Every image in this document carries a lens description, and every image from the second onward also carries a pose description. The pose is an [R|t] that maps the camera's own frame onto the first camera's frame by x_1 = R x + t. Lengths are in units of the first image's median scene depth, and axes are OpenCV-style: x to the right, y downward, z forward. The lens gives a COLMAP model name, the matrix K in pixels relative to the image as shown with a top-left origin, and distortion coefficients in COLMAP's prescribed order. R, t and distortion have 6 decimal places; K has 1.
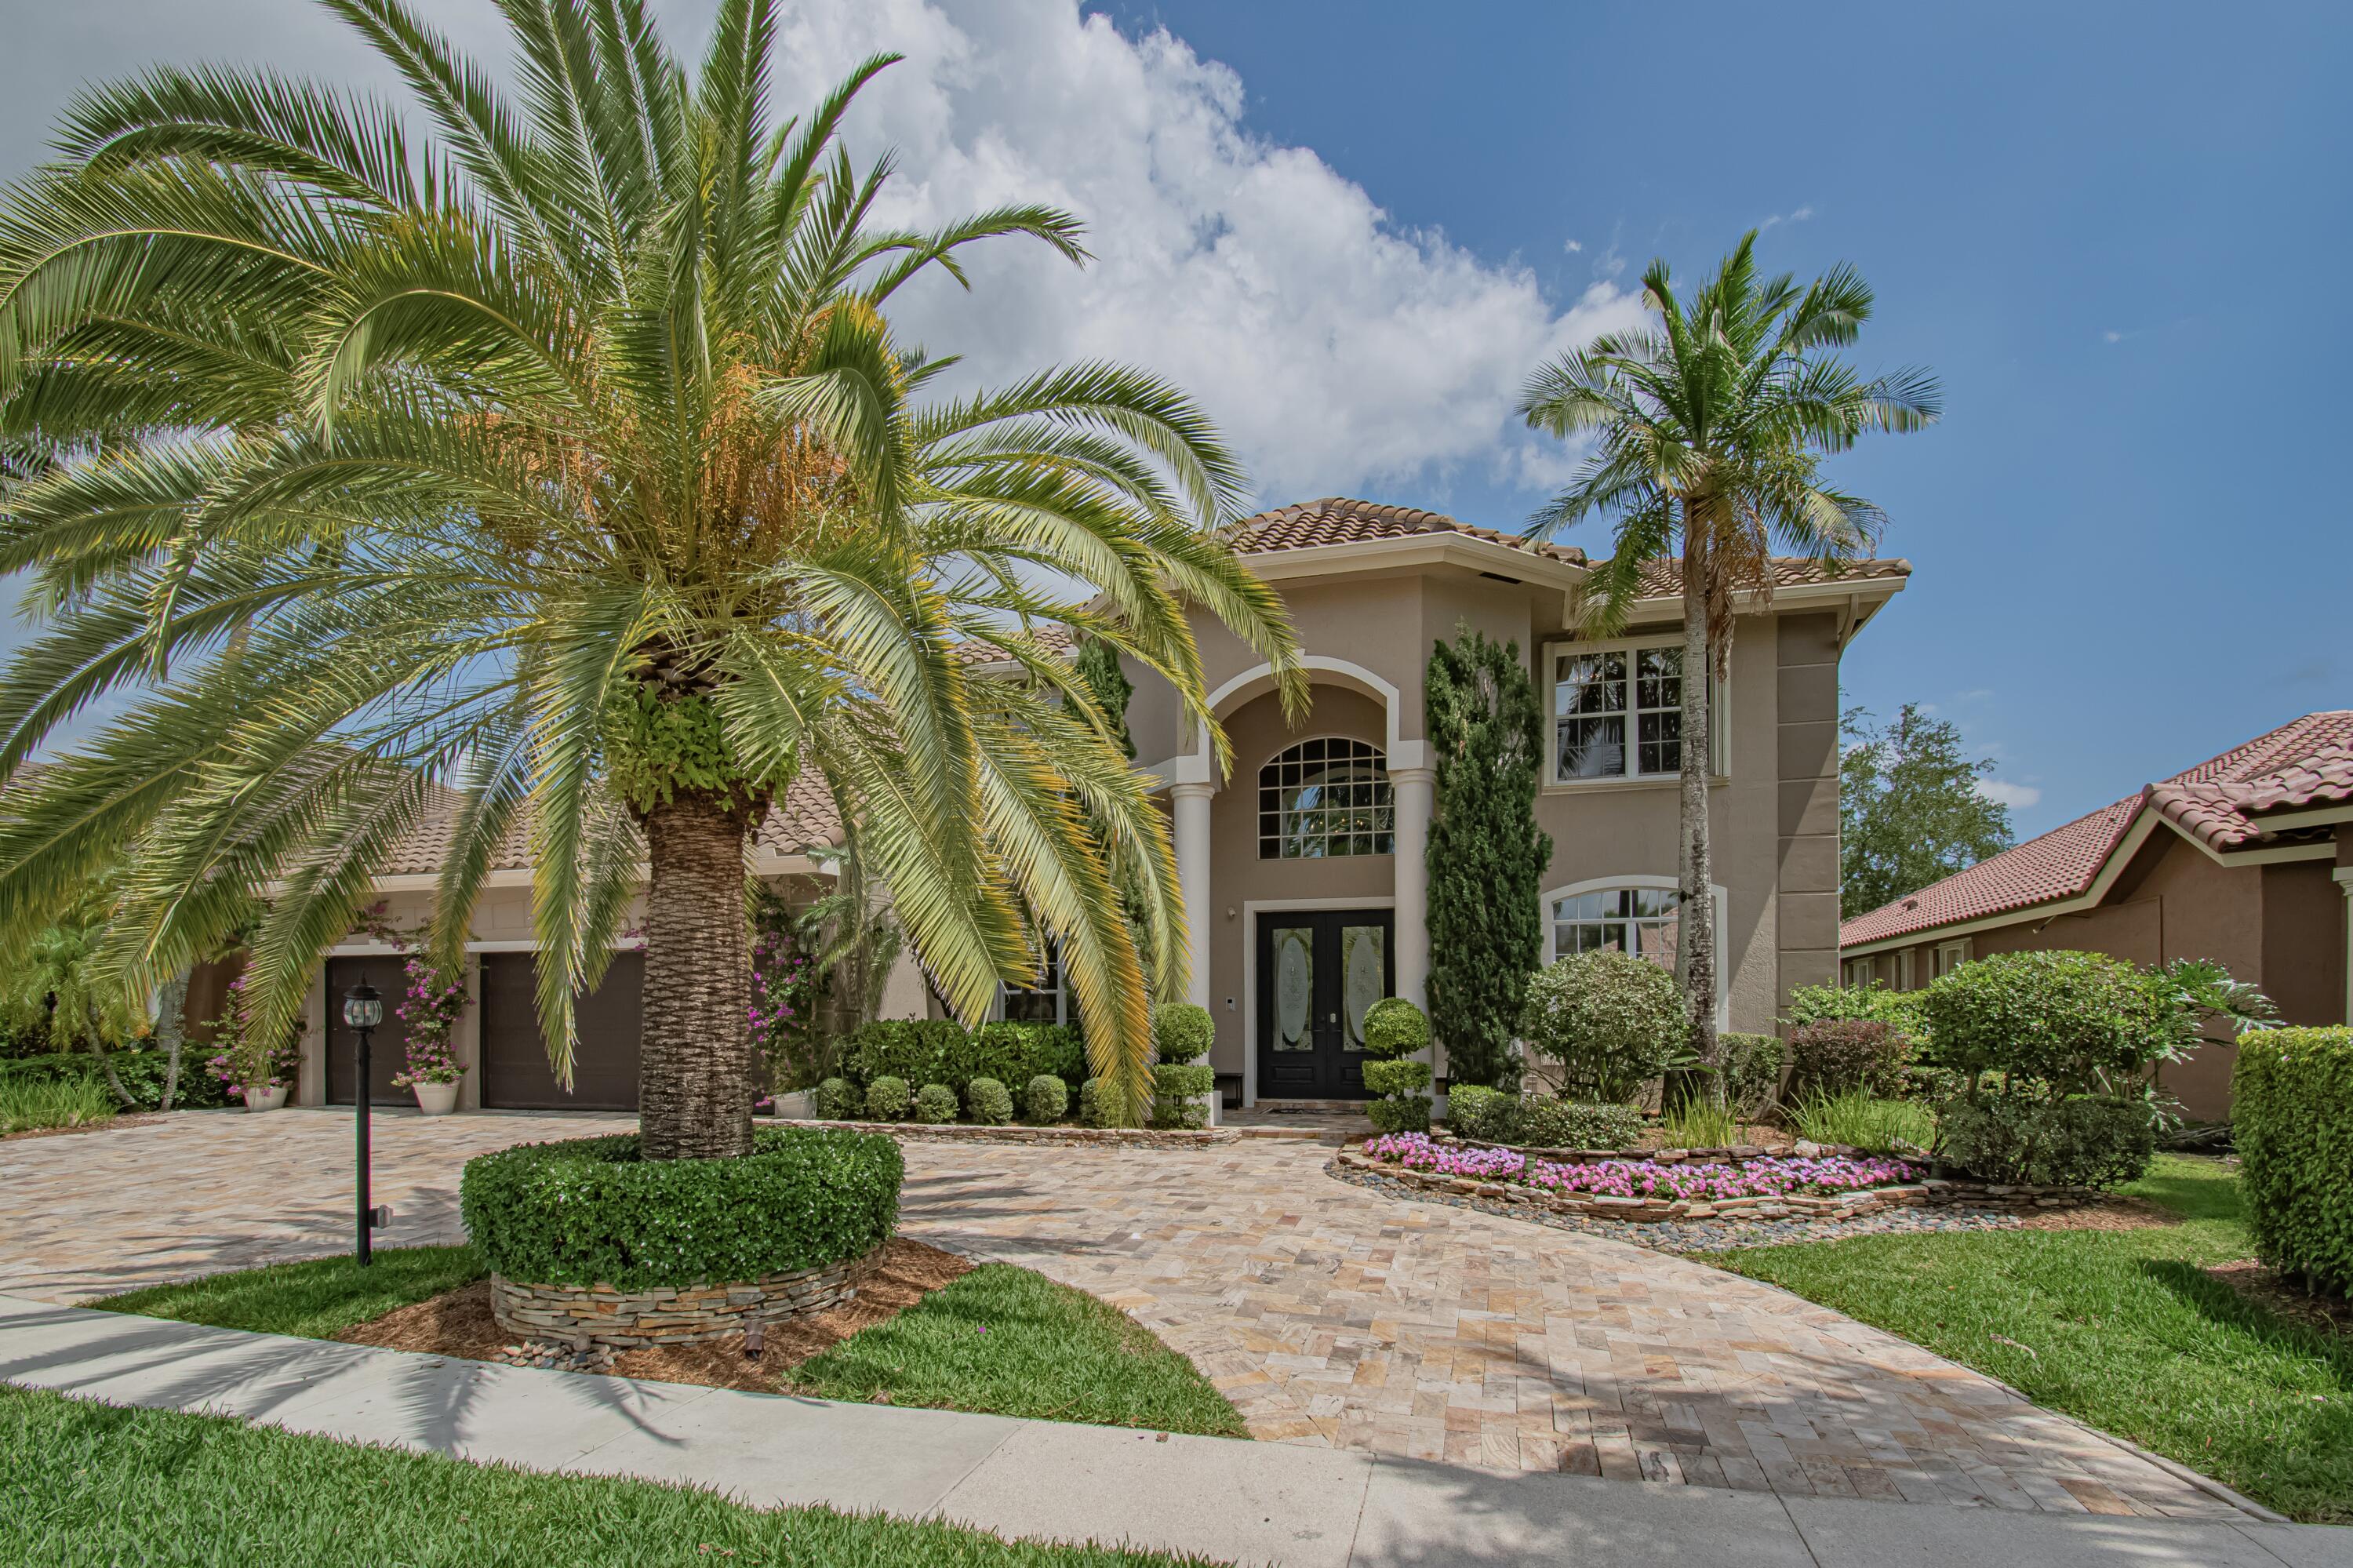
lens RADIAL K [[1070.8, 0, 1243.0], [0, 1070.8, 973.9], [0, 0, 1]] dist [0.000943, -0.009777]
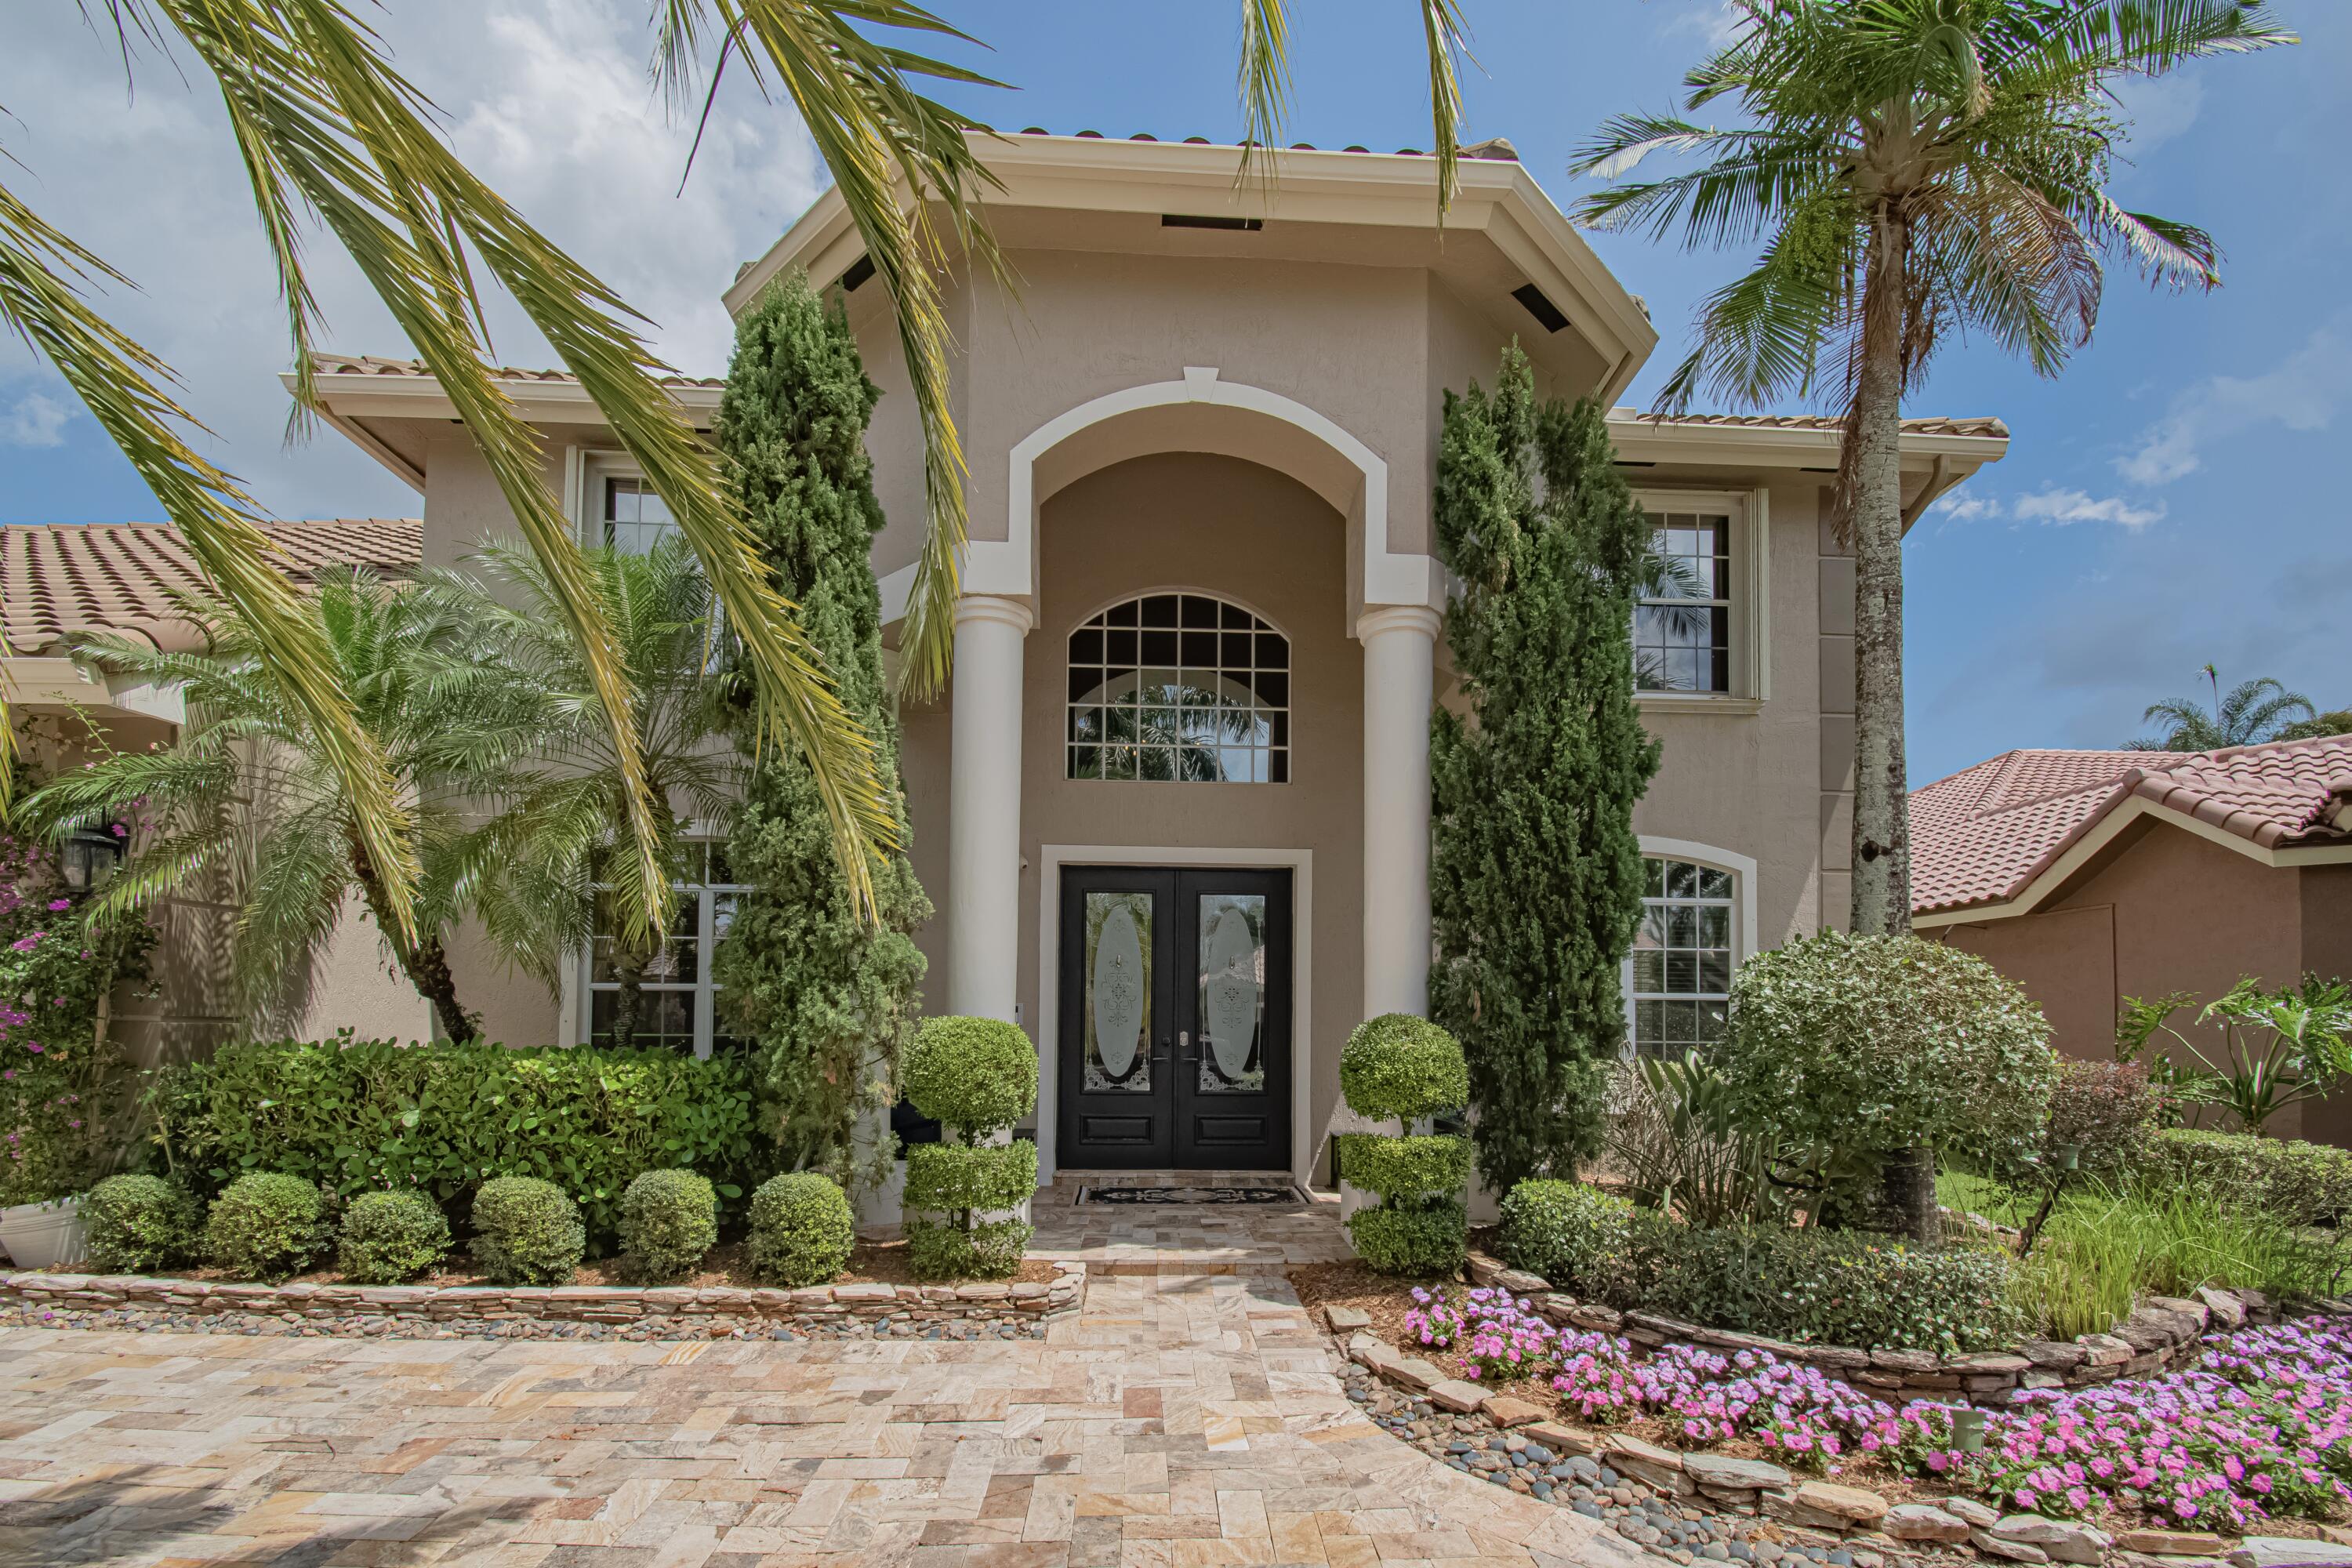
lens RADIAL K [[1070.3, 0, 1242.4], [0, 1070.3, 973.8], [0, 0, 1]] dist [0.000943, -0.009777]
pose [[0.954639, 0.025130, 0.296704, -0.084941], [-0.025077, 0.999678, -0.003987, 0.006152], [-0.296709, -0.003635, 0.954961, 0.479625]]
